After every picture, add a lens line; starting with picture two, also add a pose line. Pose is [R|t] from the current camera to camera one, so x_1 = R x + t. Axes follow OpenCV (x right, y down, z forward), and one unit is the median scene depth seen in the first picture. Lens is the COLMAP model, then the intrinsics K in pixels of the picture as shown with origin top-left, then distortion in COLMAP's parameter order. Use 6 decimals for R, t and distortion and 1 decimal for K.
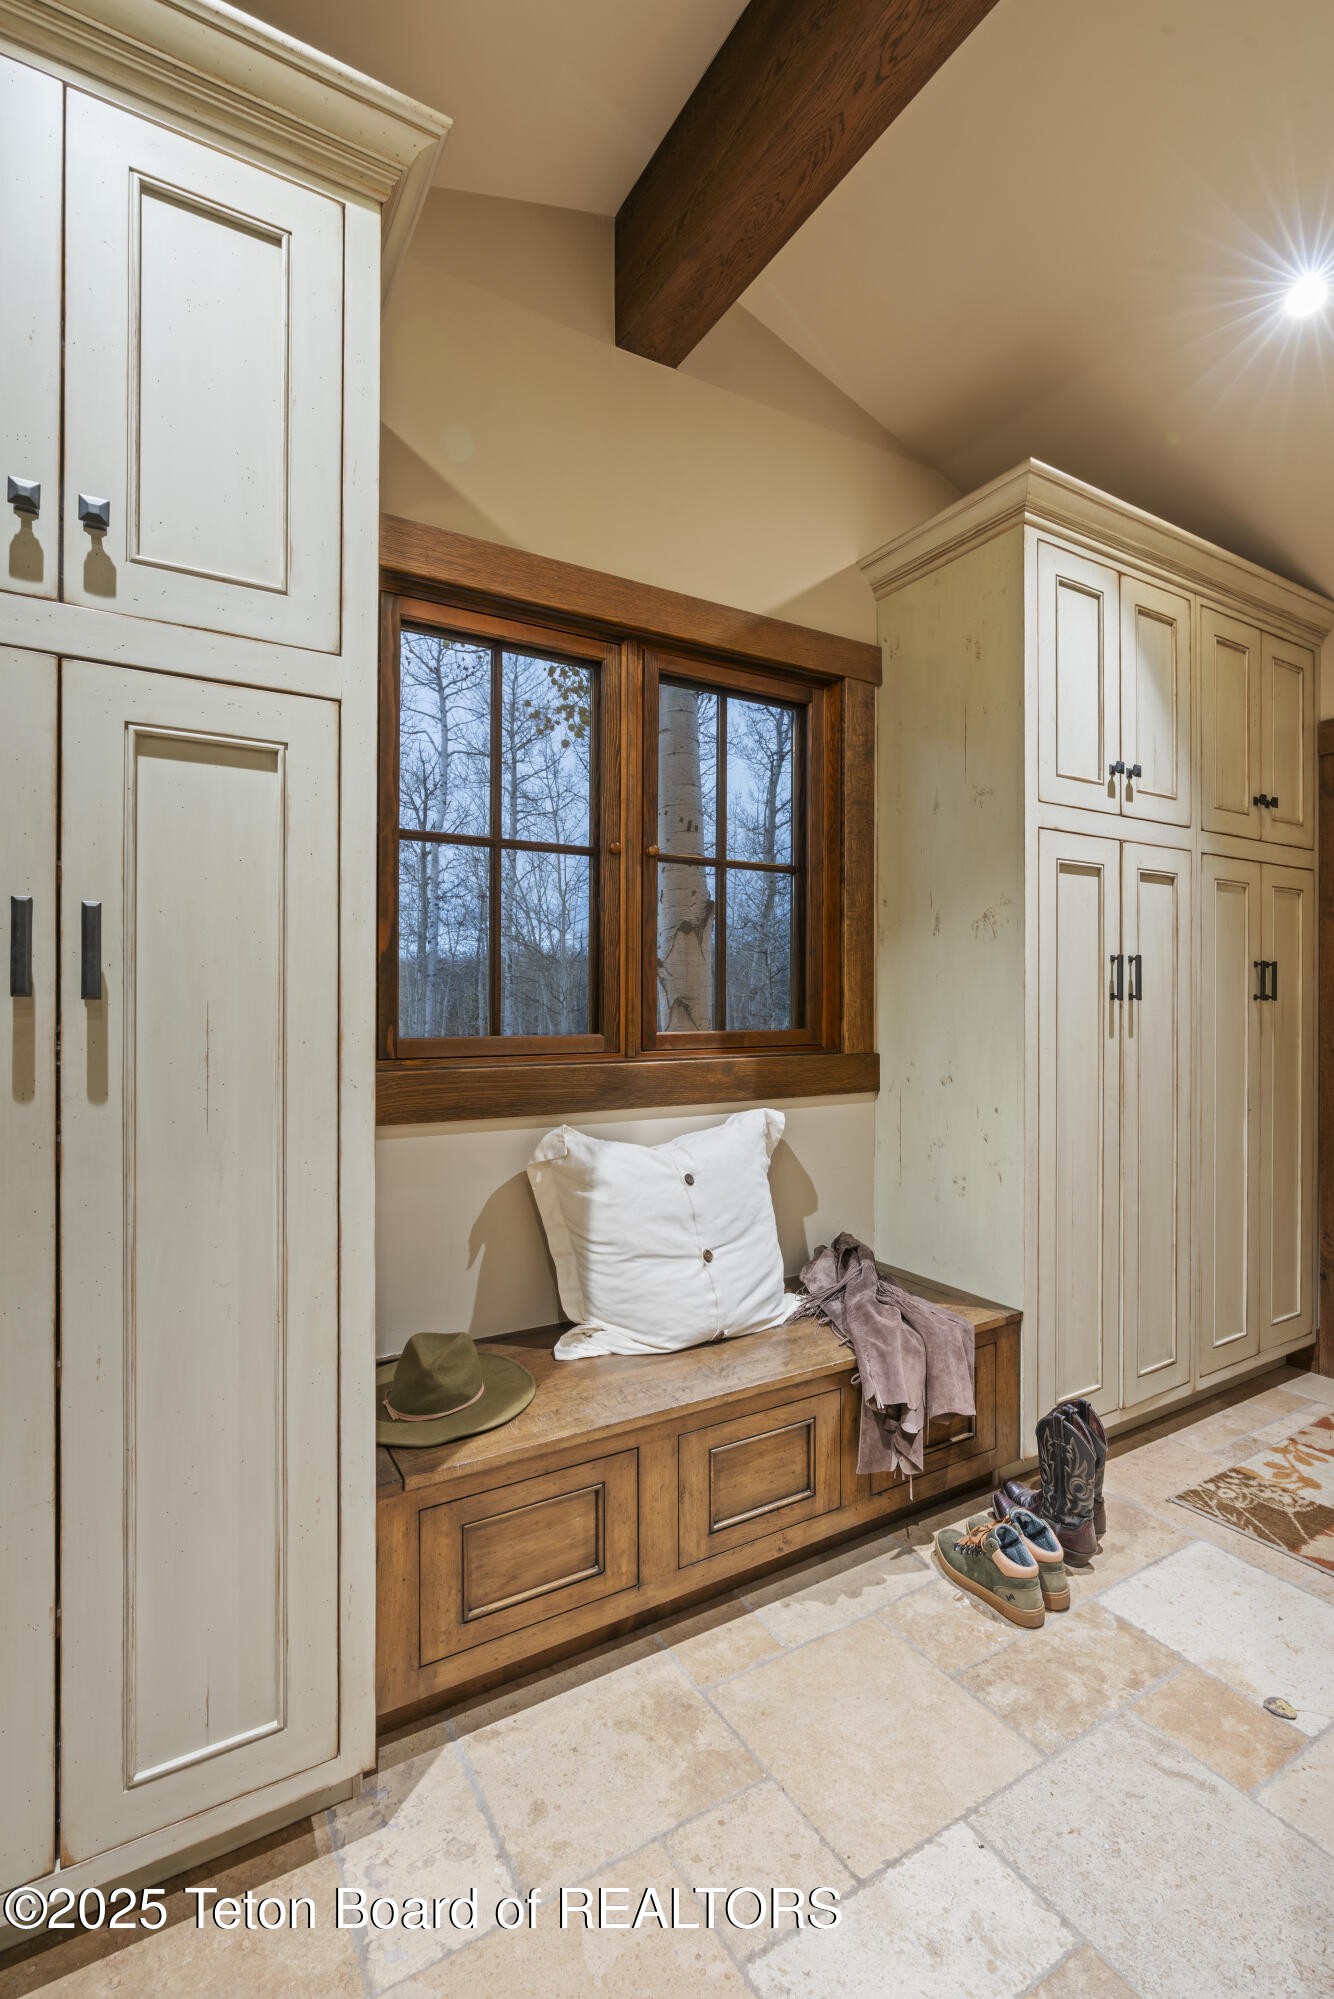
lens RADIAL K [[907.3, 0, 680.7], [0, 907.3, 997.5], [0, 0, 1]] dist [-0.003872, -0.000147]
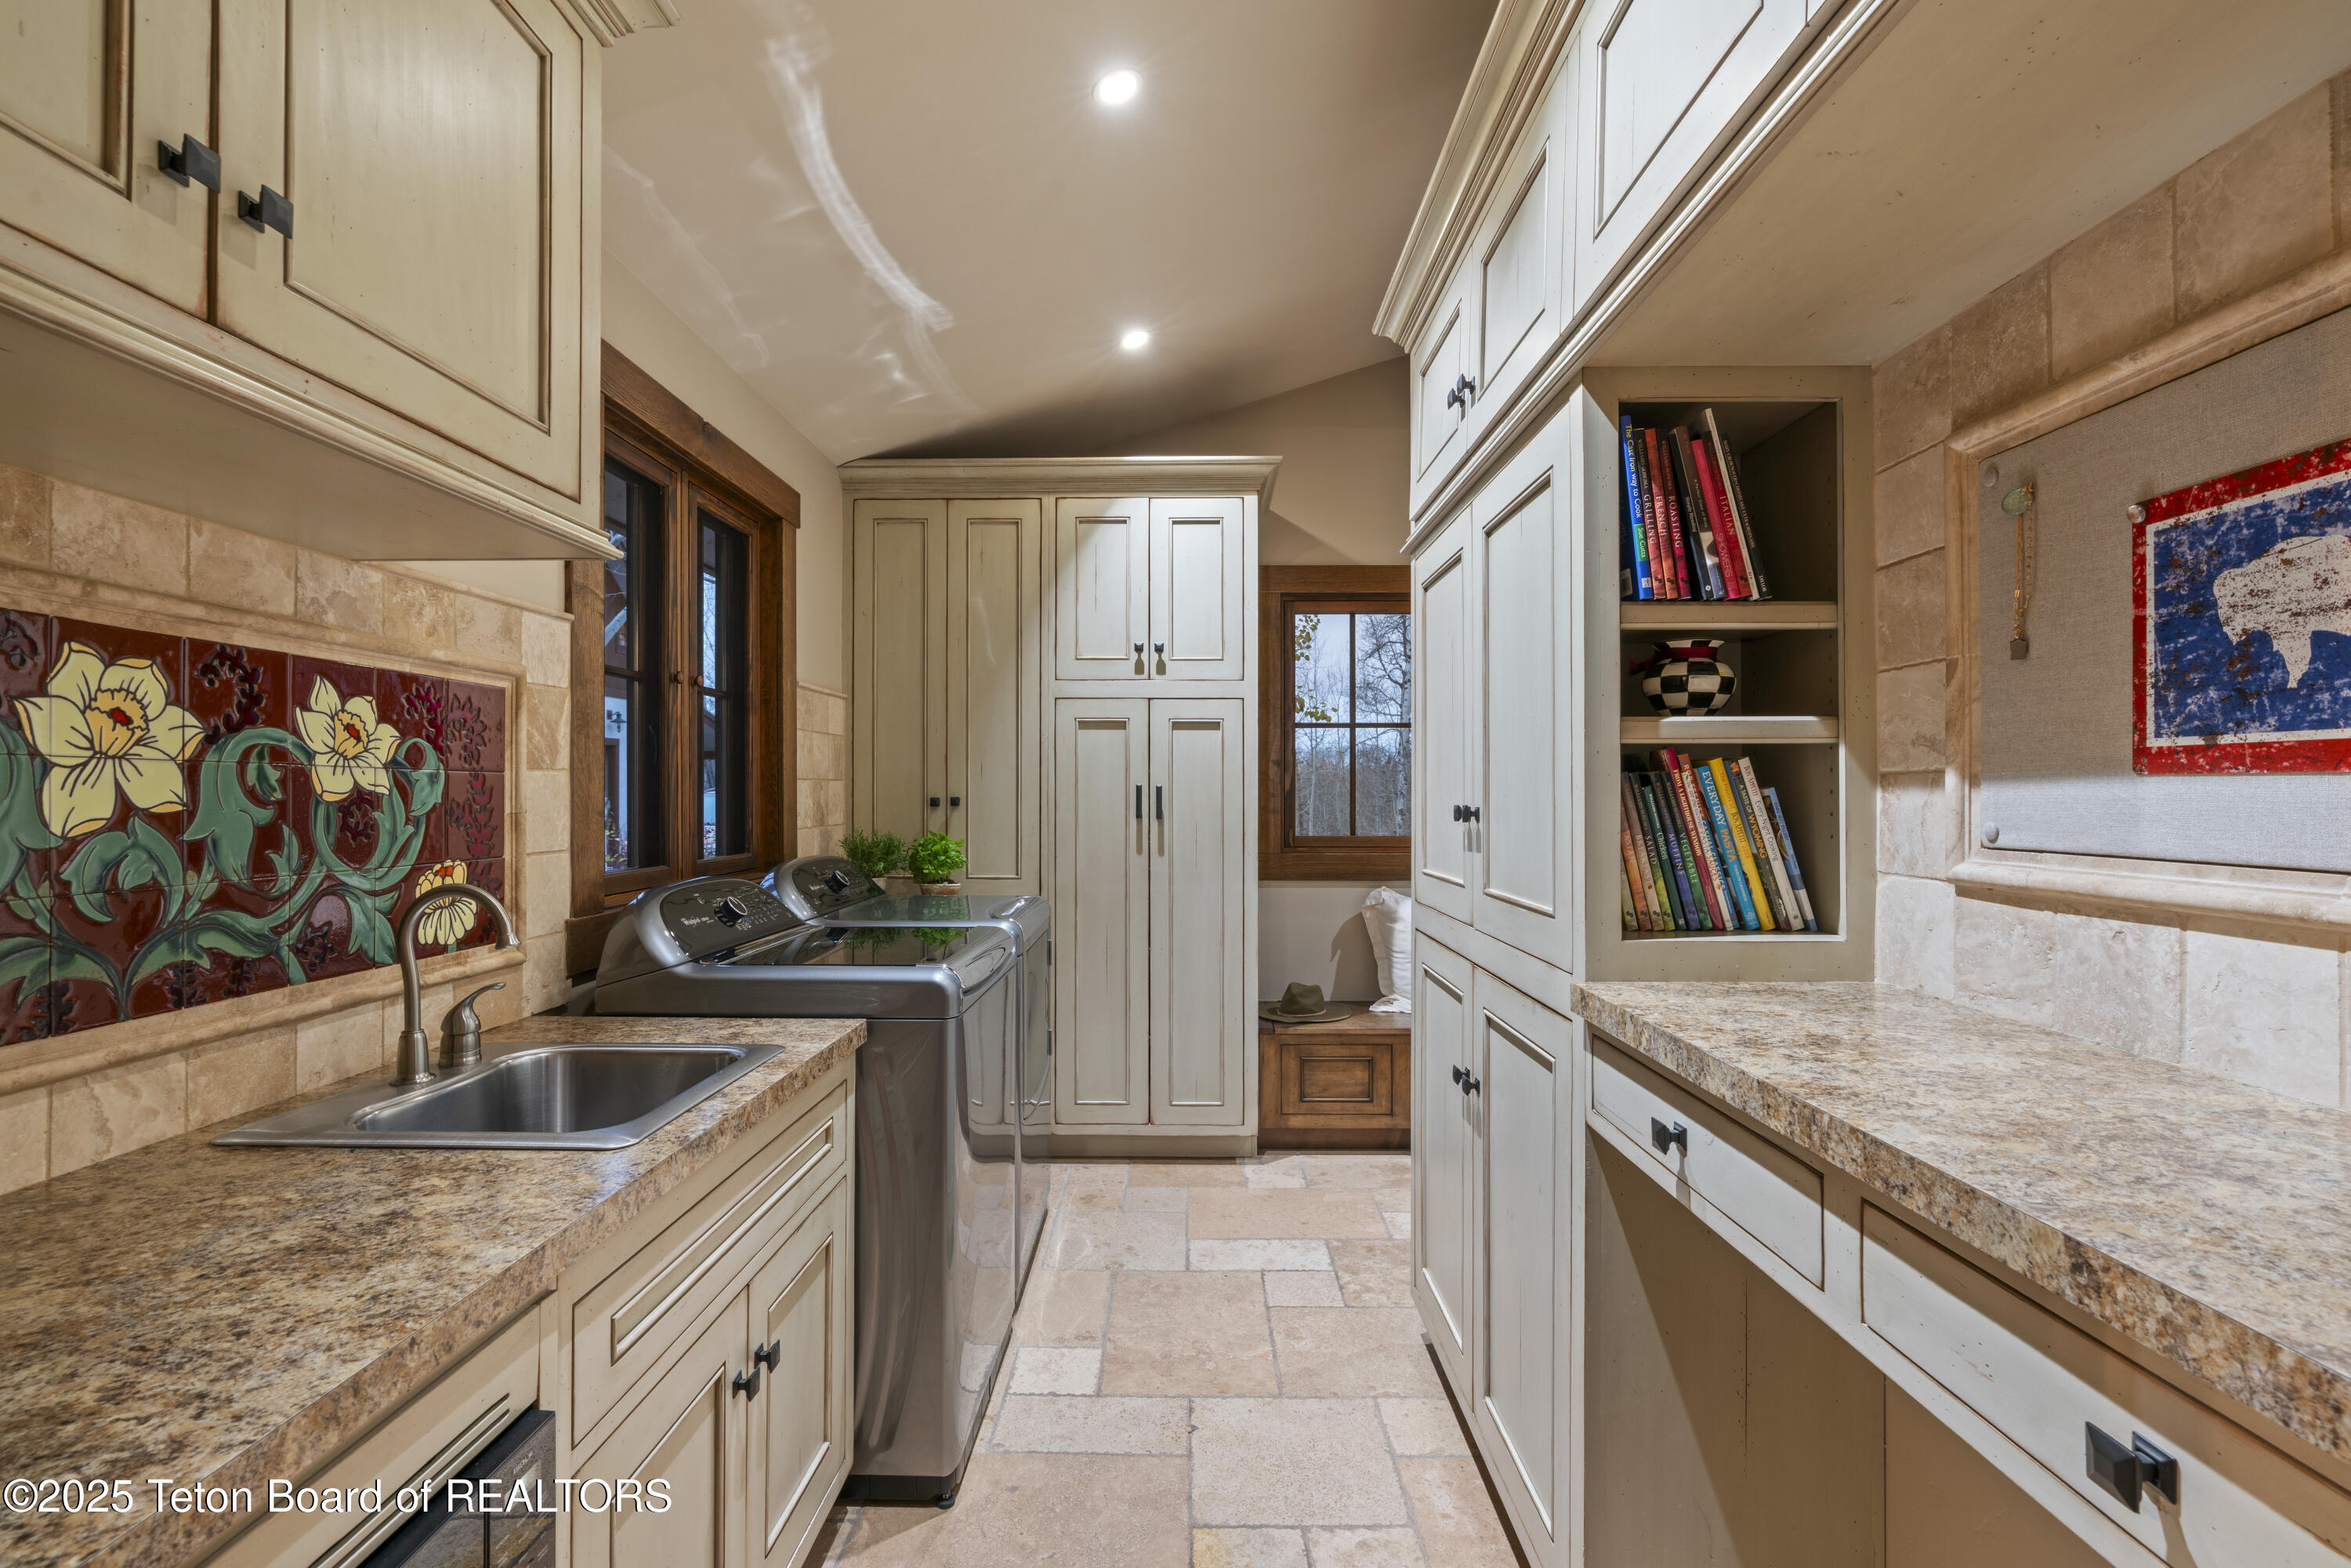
lens RADIAL K [[1067.1, 0, 1174.0], [0, 1067.1, 787.8], [0, 0, 1]] dist [-0.003872, -0.000147]
pose [[0.846642, -0.005533, -0.532134, 0.982853], [0.002974, 0.999980, -0.005666, -0.065433], [0.532155, 0.003214, 0.846641, -1.518770]]
